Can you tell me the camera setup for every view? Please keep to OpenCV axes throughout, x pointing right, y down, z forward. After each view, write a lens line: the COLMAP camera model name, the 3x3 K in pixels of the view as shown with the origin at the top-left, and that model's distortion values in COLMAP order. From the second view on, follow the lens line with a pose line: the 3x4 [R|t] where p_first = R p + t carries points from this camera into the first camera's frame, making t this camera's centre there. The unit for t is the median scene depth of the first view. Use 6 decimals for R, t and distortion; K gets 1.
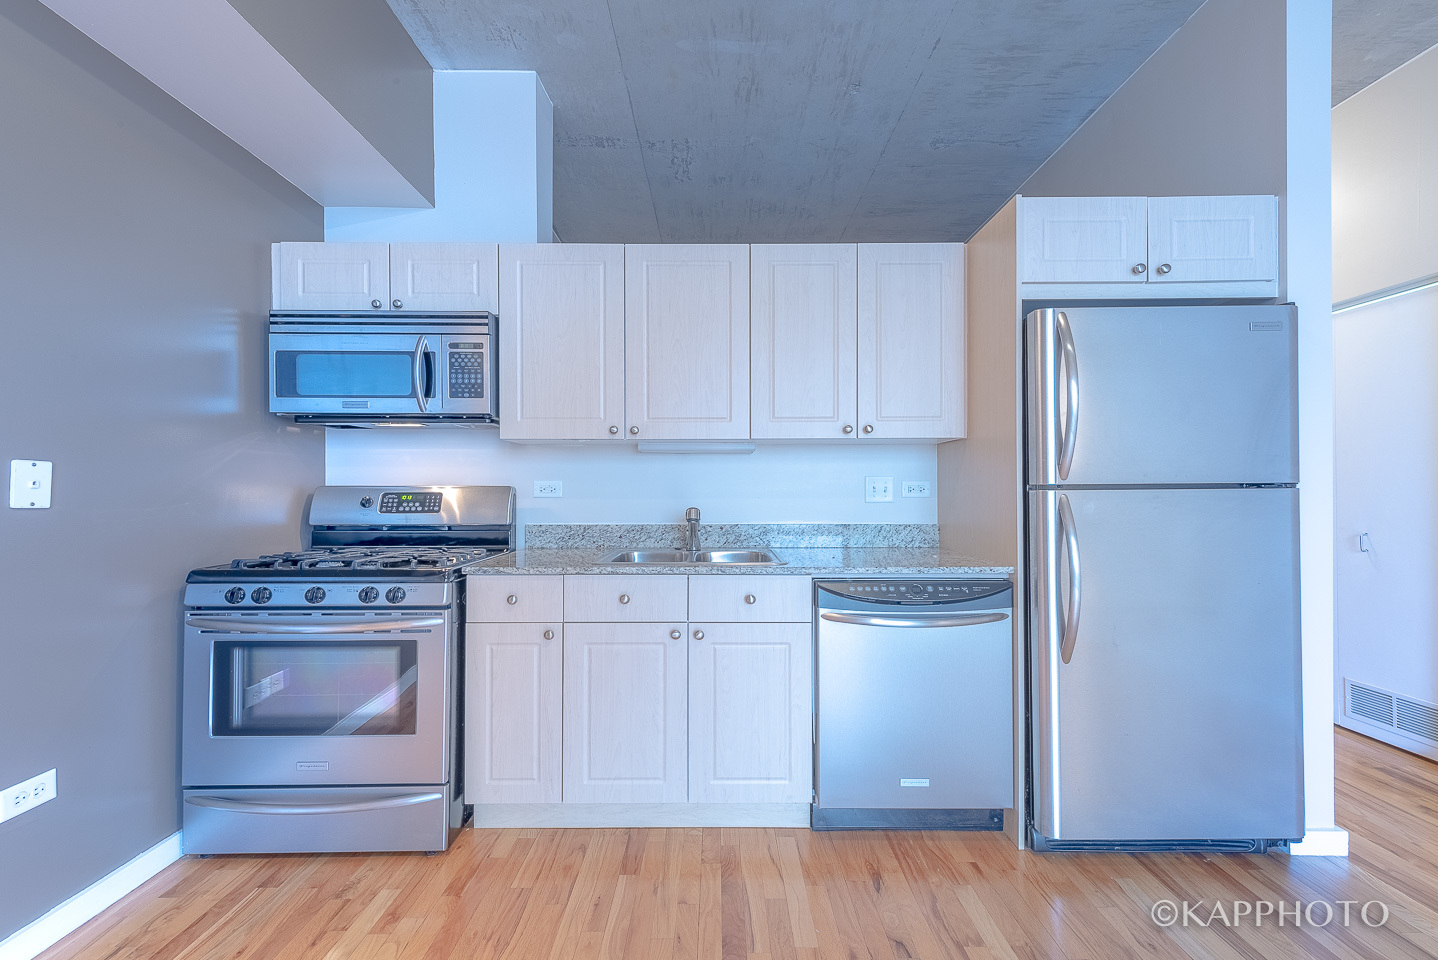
lens RADIAL K [[600.0, 0, 724.5], [0, 600.0, 488.2], [0, 0, 1]] dist [0.010031, -0.002590]
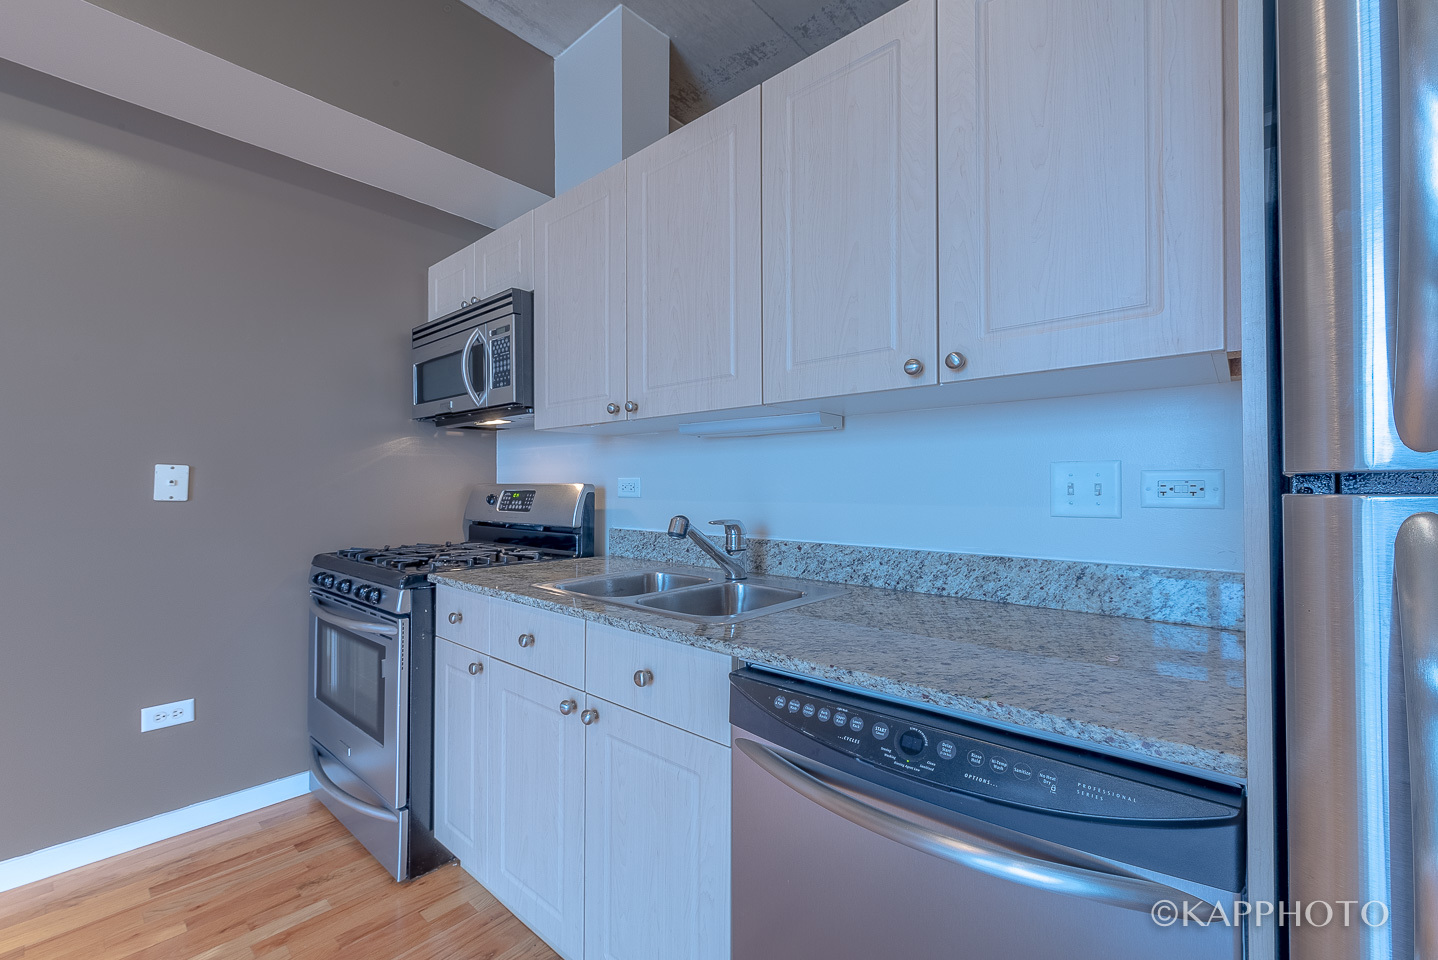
lens RADIAL K [[600.0, 0, 718.9], [0, 600.0, 480.1], [0, 0, 1]] dist [0.010031, -0.002590]
pose [[0.743272, -0.006166, -0.668961, 0.430132], [-0.001376, 0.999941, -0.010746, 0.000397], [0.668988, 0.008908, 0.743219, 0.541538]]
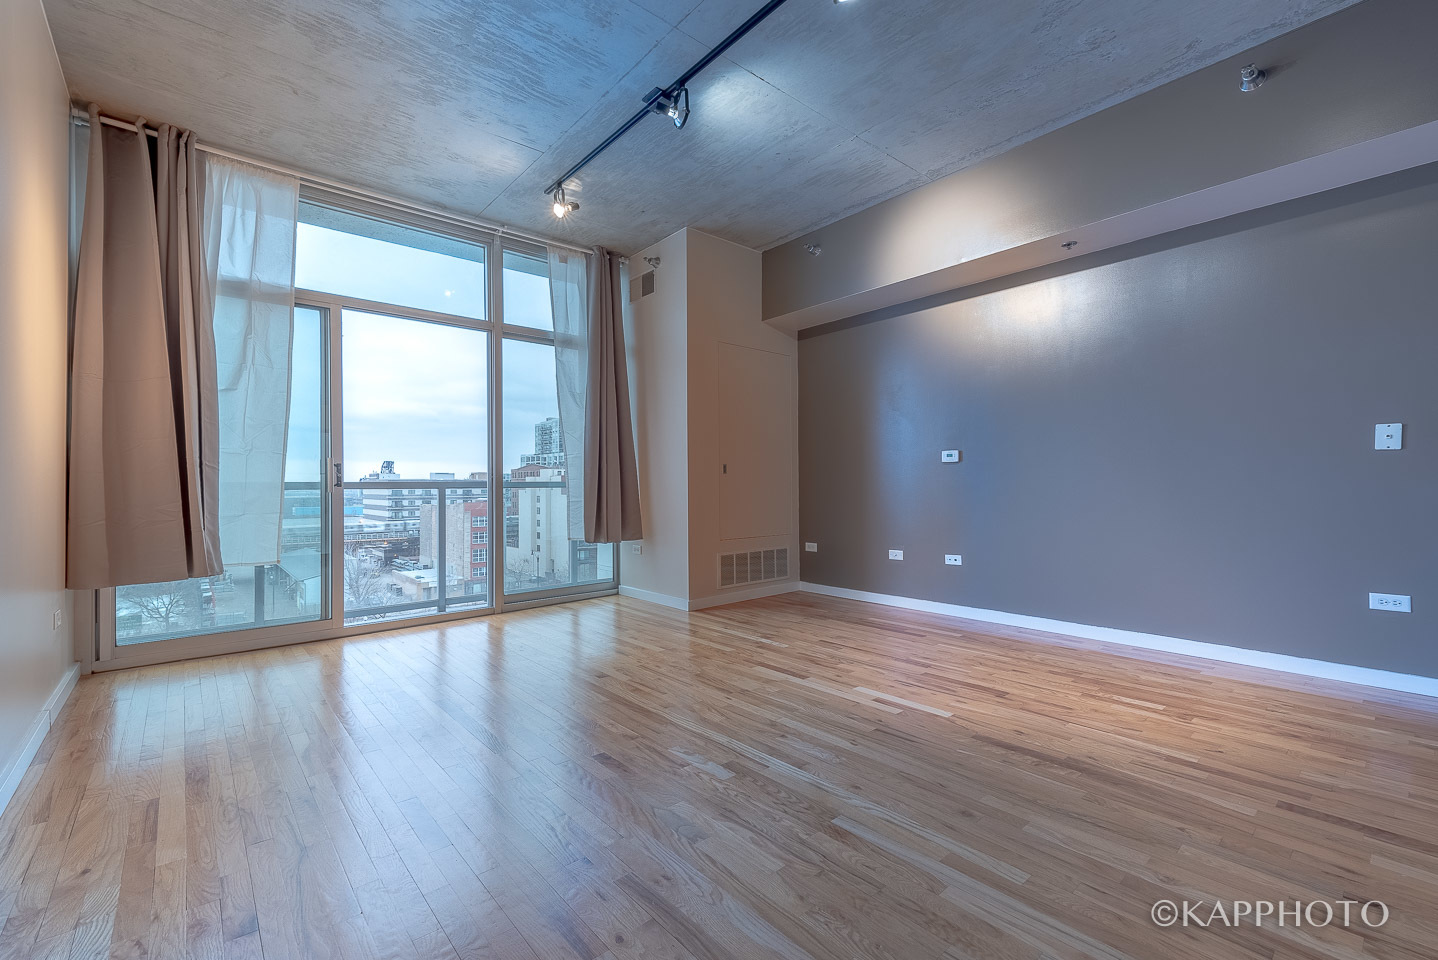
lens RADIAL K [[600.0, 0, 703.0], [0, 600.0, 487.3], [0, 0, 1]] dist [0.010031, -0.002590]
pose [[-0.773070, 0.009272, -0.634253, 1.120133], [0.008972, 0.999953, 0.003683, 0.082405], [0.634257, -0.002844, -0.773117, 0.730444]]
